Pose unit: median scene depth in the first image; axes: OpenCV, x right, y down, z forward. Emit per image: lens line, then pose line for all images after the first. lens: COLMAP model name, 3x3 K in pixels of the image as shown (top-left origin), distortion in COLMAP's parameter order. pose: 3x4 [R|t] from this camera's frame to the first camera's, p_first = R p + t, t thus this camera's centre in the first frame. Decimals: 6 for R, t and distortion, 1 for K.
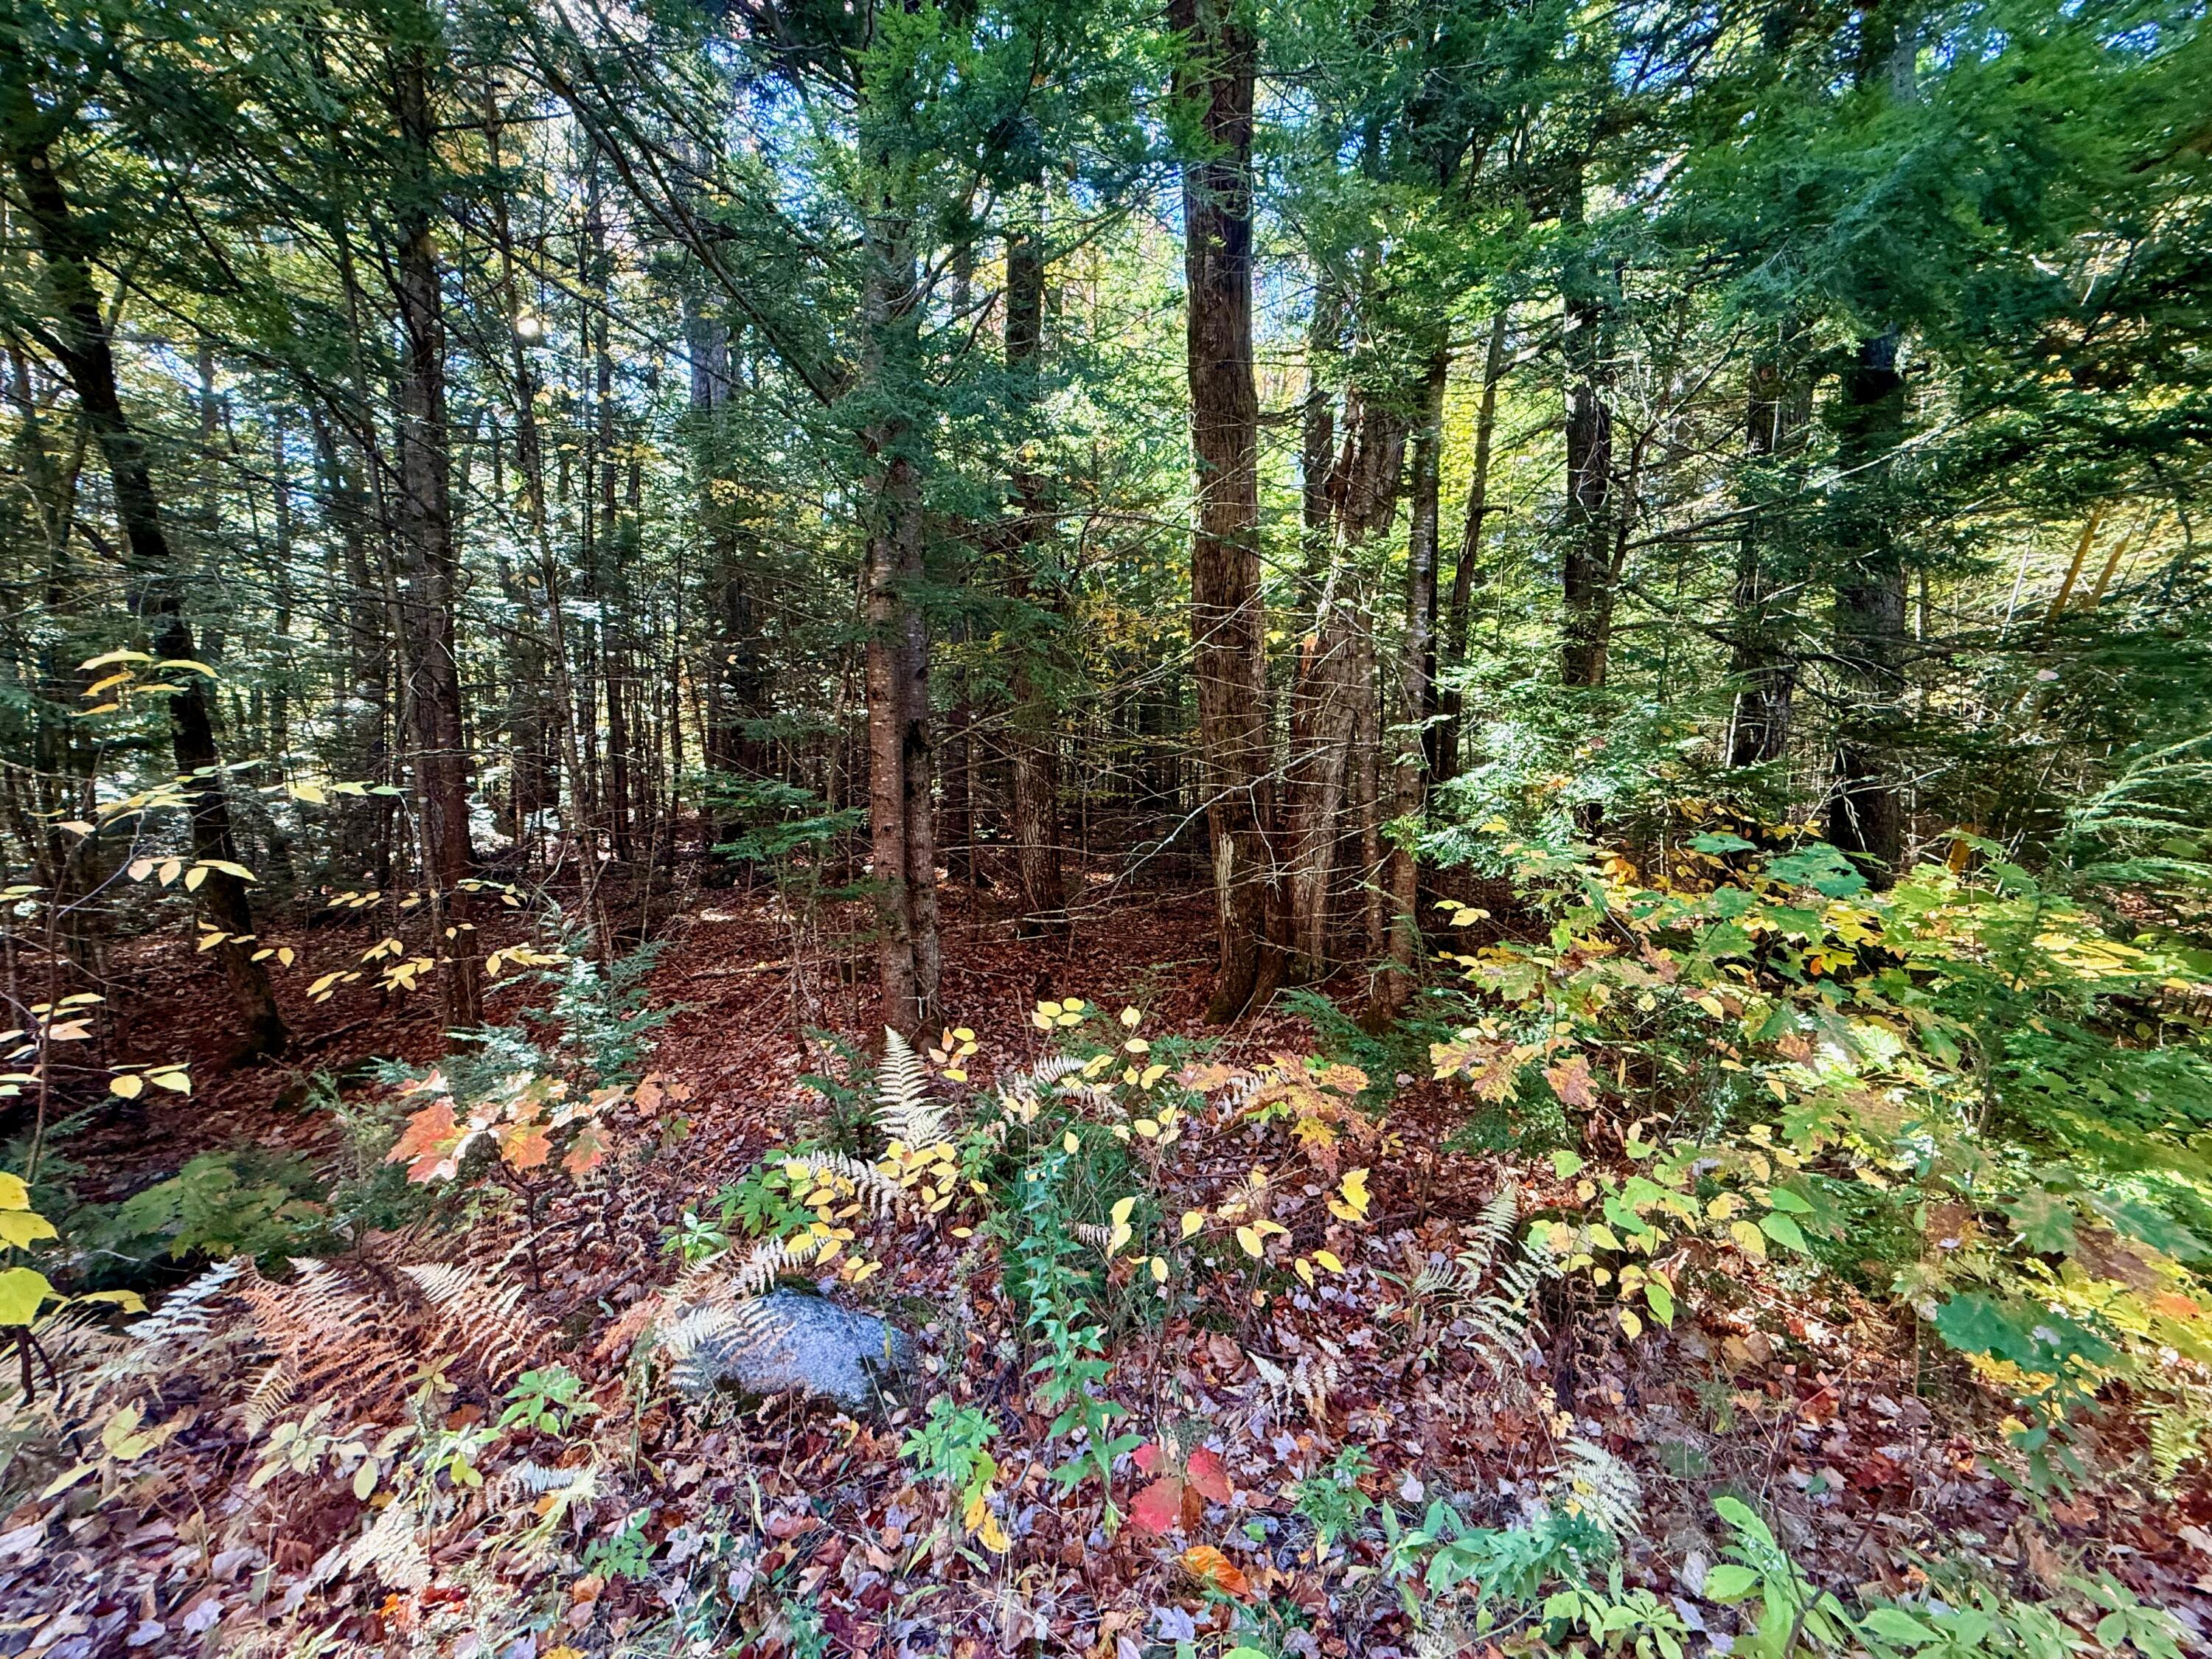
lens RADIAL K [[883.3, 0, 1104.9], [0, 883.3, 825.4], [0, 0, 1]] dist [-0.001587, 0.000620]
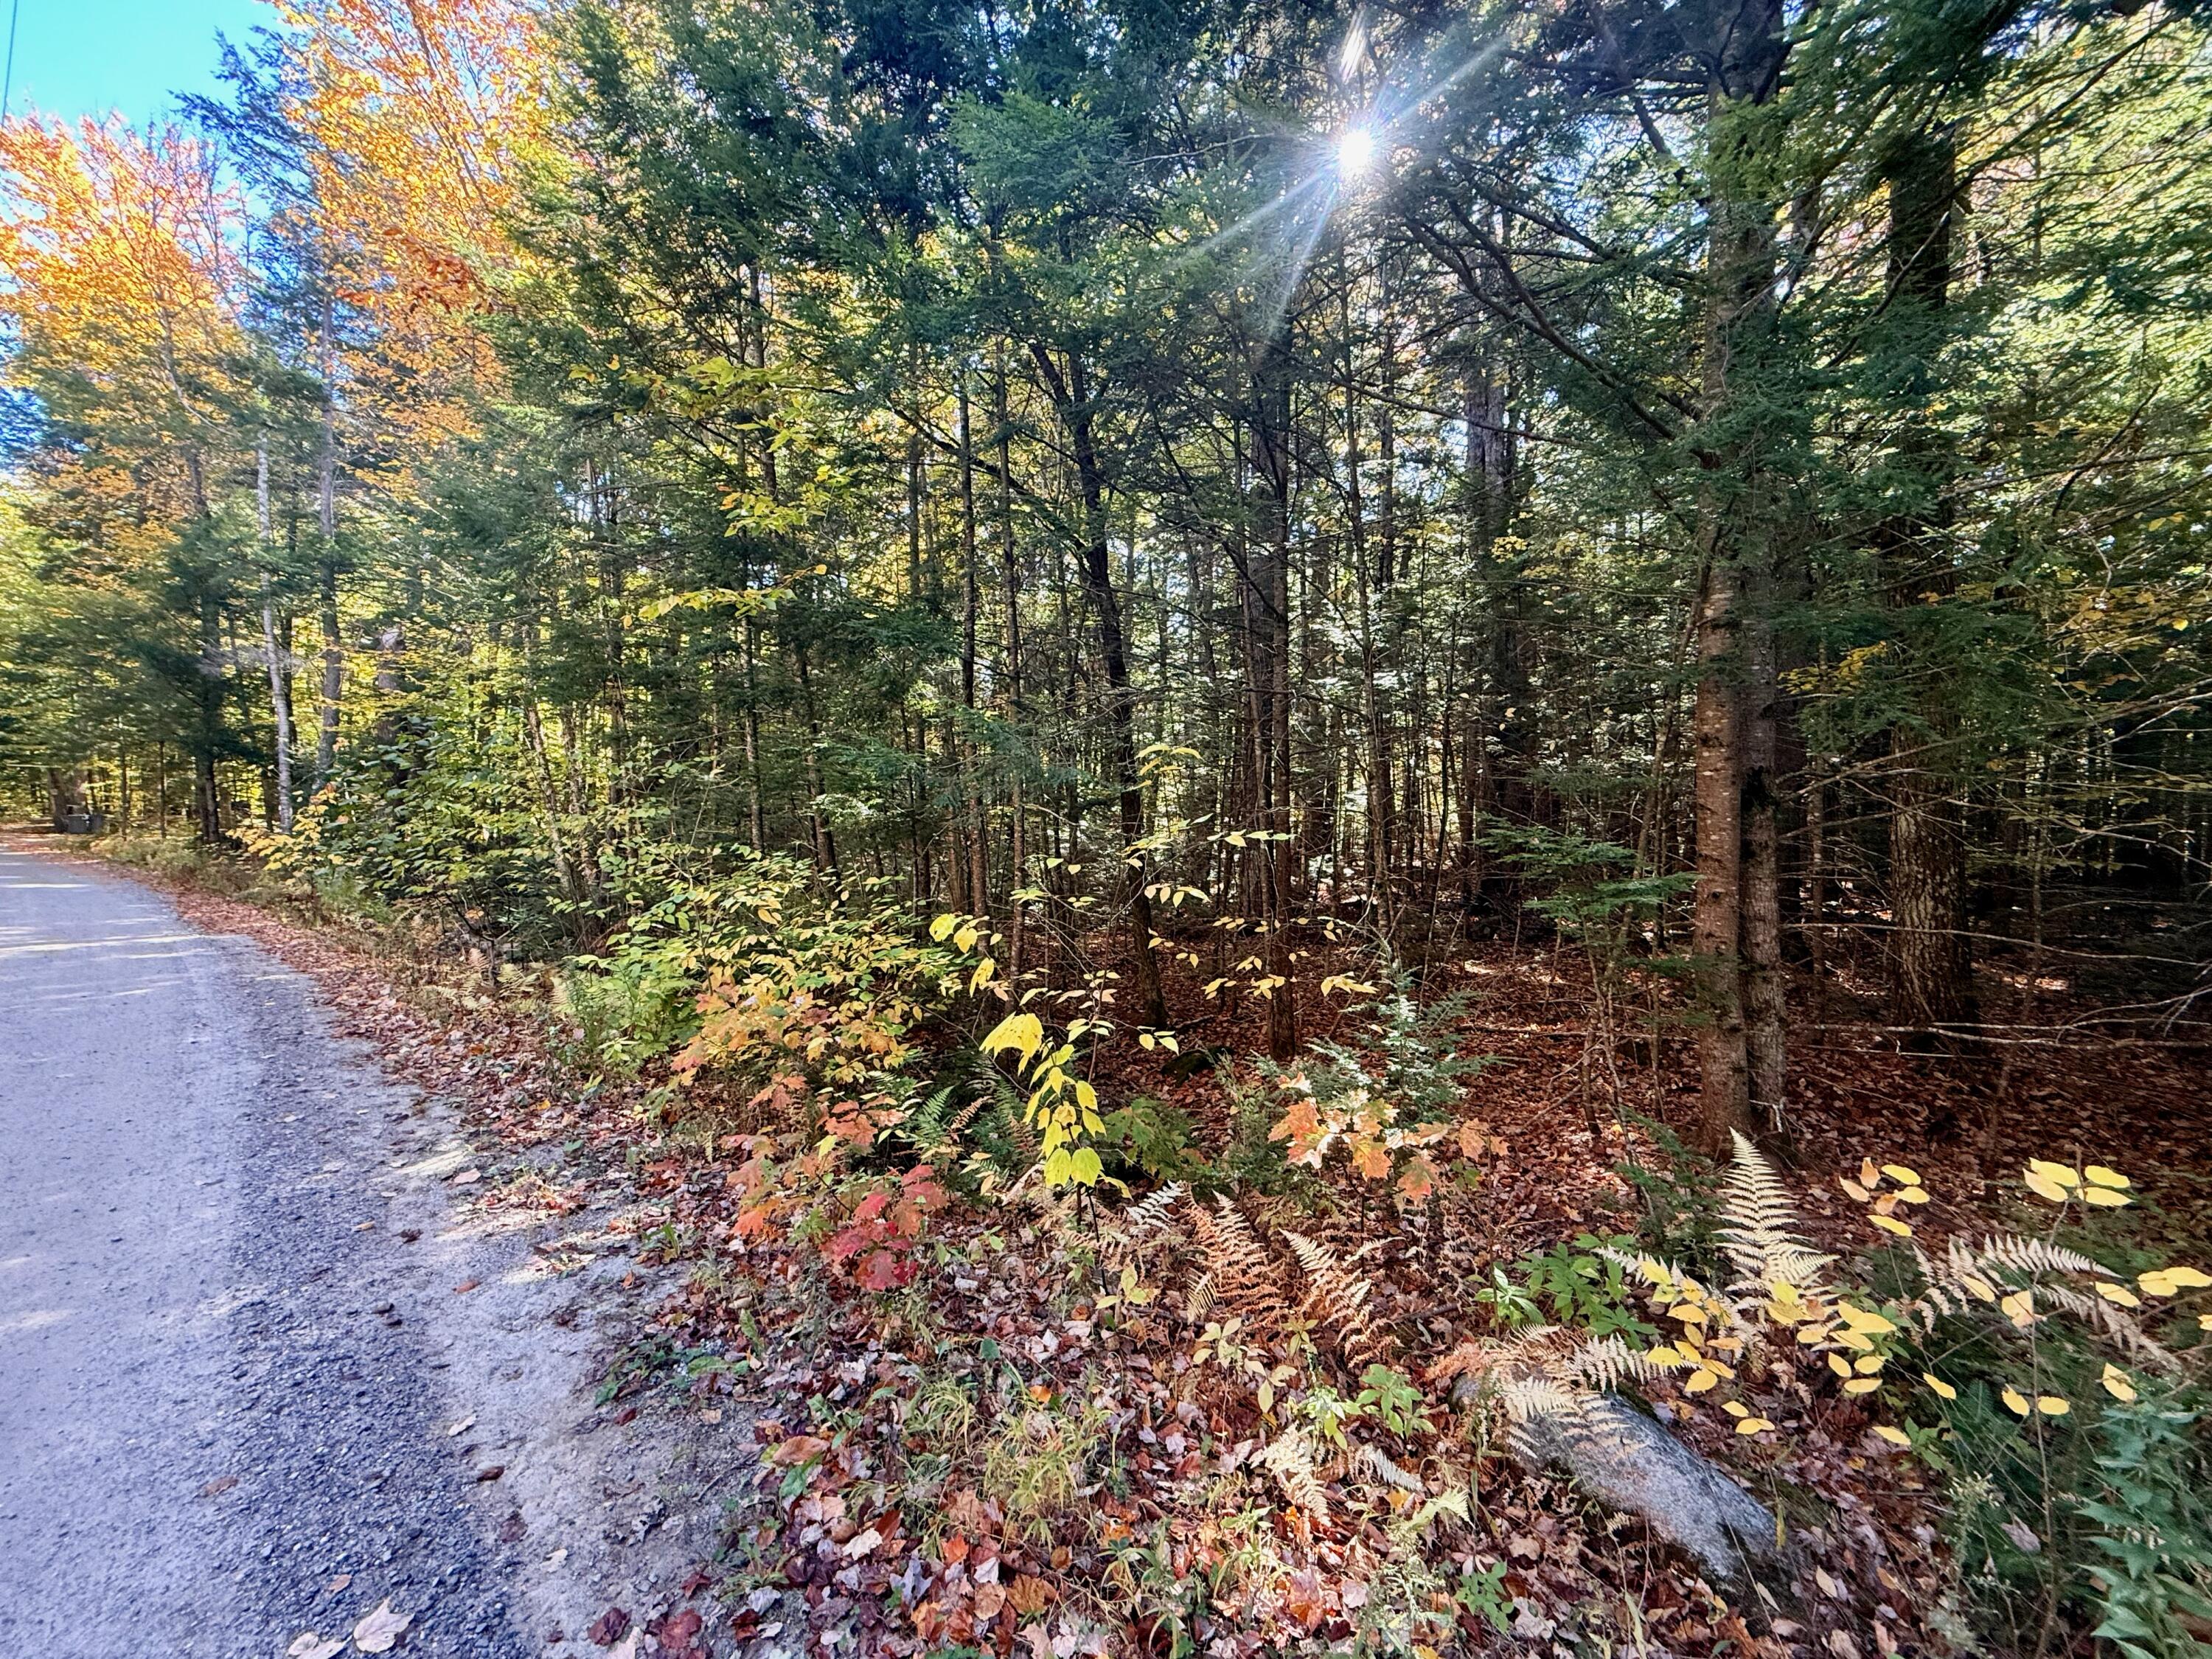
lens RADIAL K [[883.3, 0, 1099.5], [0, 883.3, 828.7], [0, 0, 1]] dist [-0.001587, 0.000620]
pose [[0.688780, 0.014724, -0.724821, -0.085294], [-0.055031, 0.997971, -0.032021, -0.001112], [0.722879, 0.061943, 0.688193, -0.053910]]
